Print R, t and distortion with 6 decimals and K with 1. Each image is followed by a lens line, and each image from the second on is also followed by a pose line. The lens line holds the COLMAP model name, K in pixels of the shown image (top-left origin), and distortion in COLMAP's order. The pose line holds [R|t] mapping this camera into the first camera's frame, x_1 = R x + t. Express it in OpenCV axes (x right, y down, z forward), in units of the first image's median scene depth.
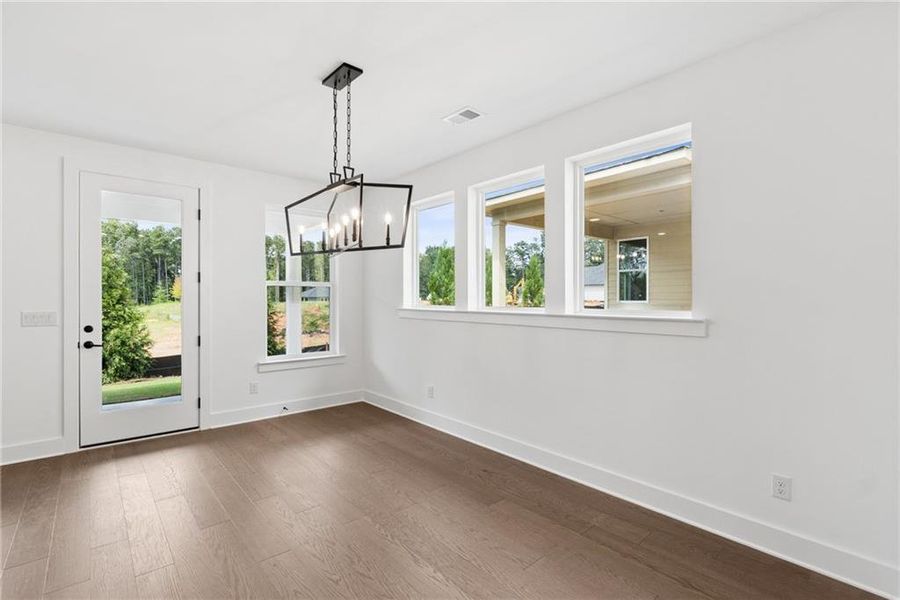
lens RADIAL K [[413.7, 0, 450.0], [0, 413.7, 300.0], [0, 0, 1]] dist [-0.000691, -0.000068]
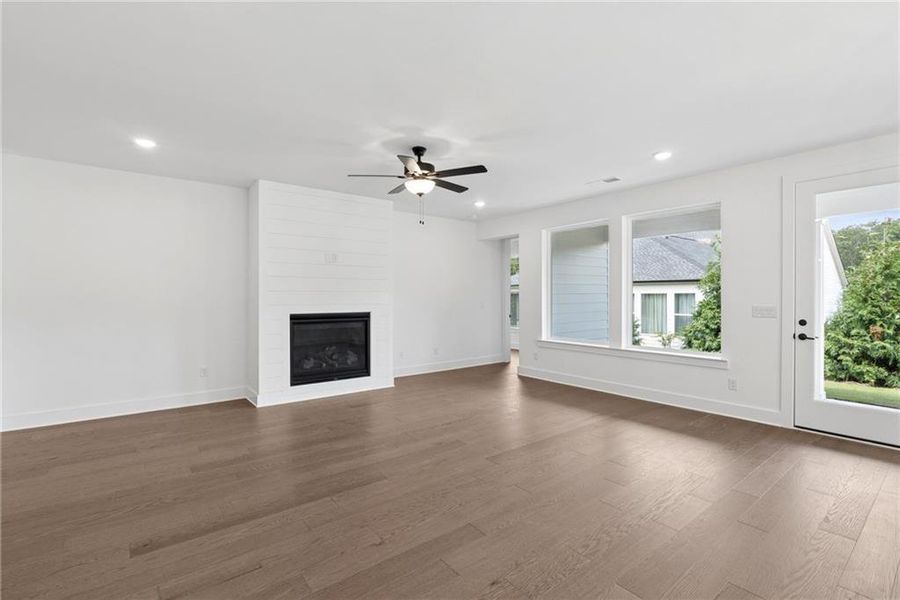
lens RADIAL K [[401.9, 0, 450.0], [0, 401.9, 300.0], [0, 0, 1]] dist [0.000776, 0.000143]
pose [[-0.052405, 0.013334, -0.998537, 0.269414], [0.002958, 0.999909, 0.013197, -0.008458], [0.998622, -0.002262, -0.052439, 0.109509]]
